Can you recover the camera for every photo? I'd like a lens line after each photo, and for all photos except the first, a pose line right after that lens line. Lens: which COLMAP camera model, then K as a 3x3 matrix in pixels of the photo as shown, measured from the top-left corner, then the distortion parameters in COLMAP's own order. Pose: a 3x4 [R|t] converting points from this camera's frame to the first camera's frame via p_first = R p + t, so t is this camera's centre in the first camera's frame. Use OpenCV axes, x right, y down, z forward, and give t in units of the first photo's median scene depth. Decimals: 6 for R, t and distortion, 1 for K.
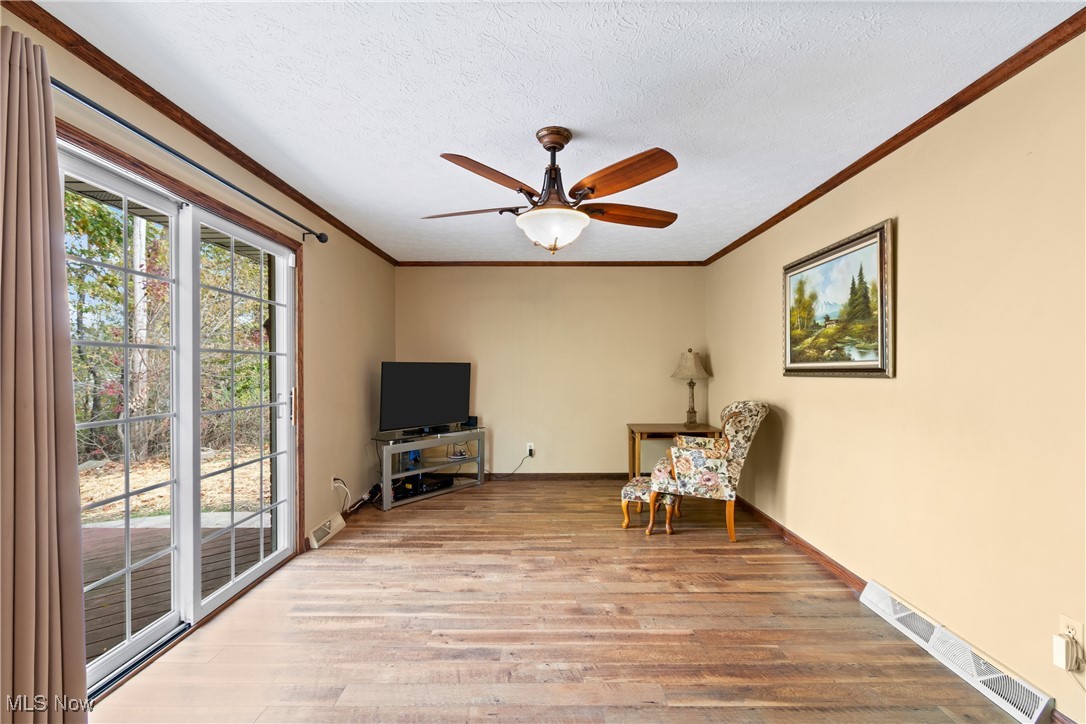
lens RADIAL K [[489.9, 0, 543.9], [0, 489.9, 365.2], [0, 0, 1]] dist [0.008434, -0.003132]
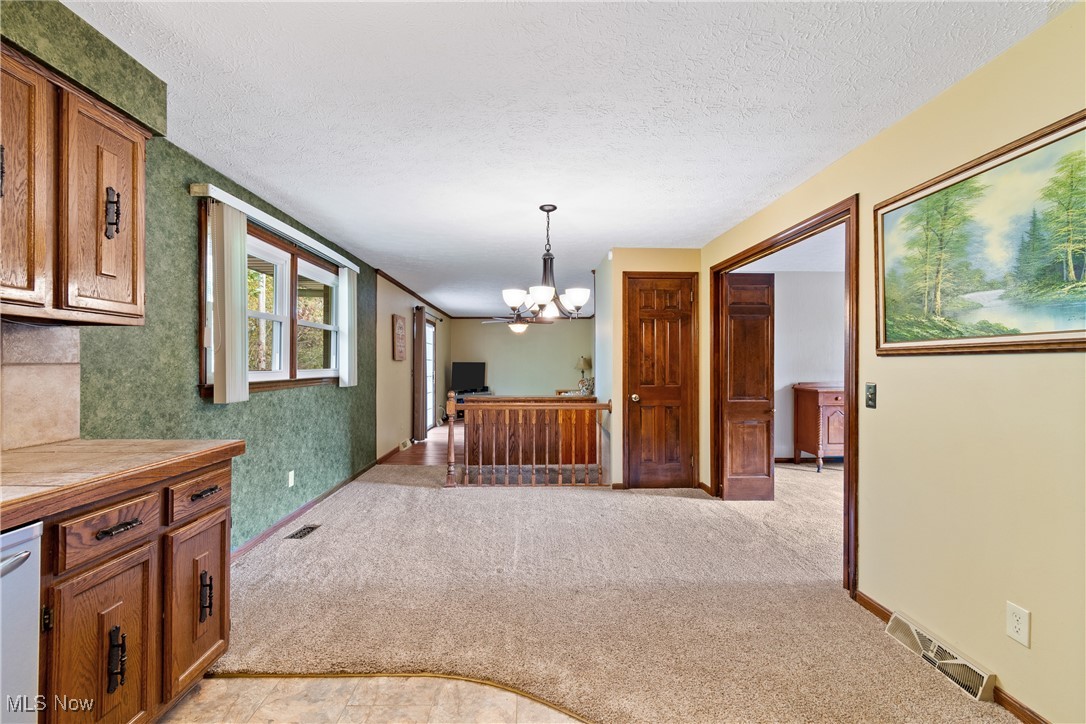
lens RADIAL K [[489.9, 0, 541.5], [0, 489.9, 361.8], [0, 0, 1]] dist [0.008434, -0.003132]
pose [[0.999499, -0.000333, 0.031639, 0.046399], [0.000407, 0.999997, -0.002341, -0.002714], [-0.031638, 0.002353, 0.999497, -1.626649]]
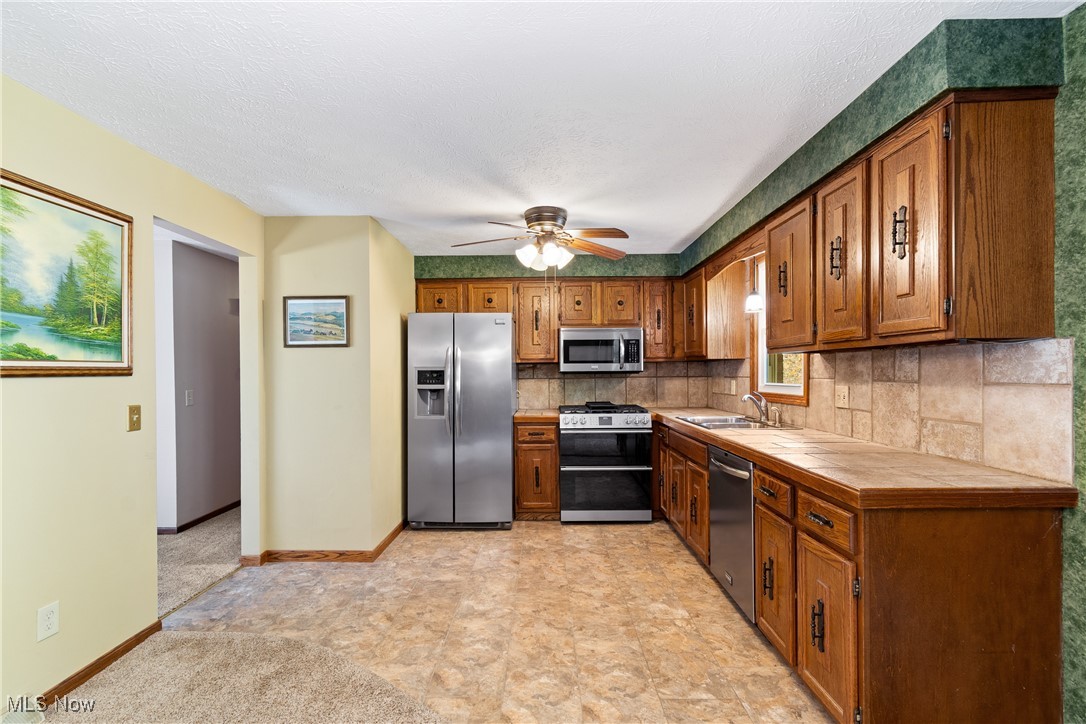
lens RADIAL K [[489.9, 0, 523.5], [0, 489.9, 374.2], [0, 0, 1]] dist [0.008434, -0.003132]
pose [[-0.999174, 0.004541, 0.040380, -0.012853], [0.004635, 0.999987, 0.002223, -0.014621], [-0.040370, 0.002408, -0.999182, -0.593795]]
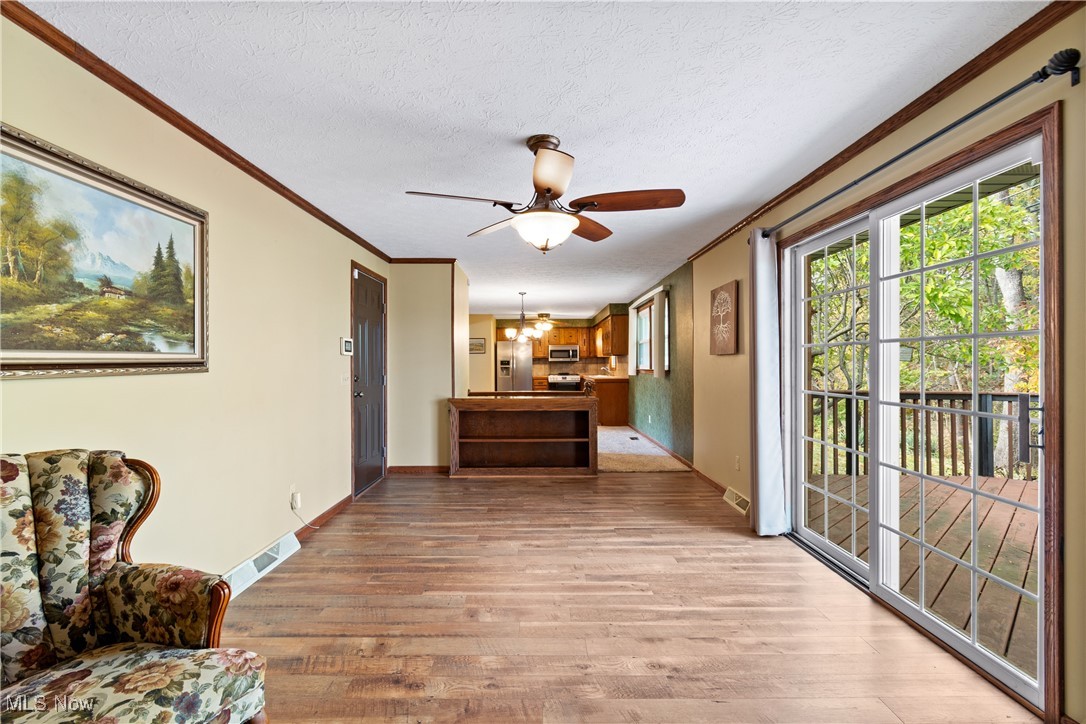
lens RADIAL K [[489.9, 0, 537.3], [0, 489.9, 364.9], [0, 0, 1]] dist [0.008434, -0.003132]
pose [[-0.999988, 0.004749, -0.000670, 0.029792], [0.004751, 0.999987, -0.001652, 0.014444], [0.000662, -0.001655, -0.999998, 1.716481]]
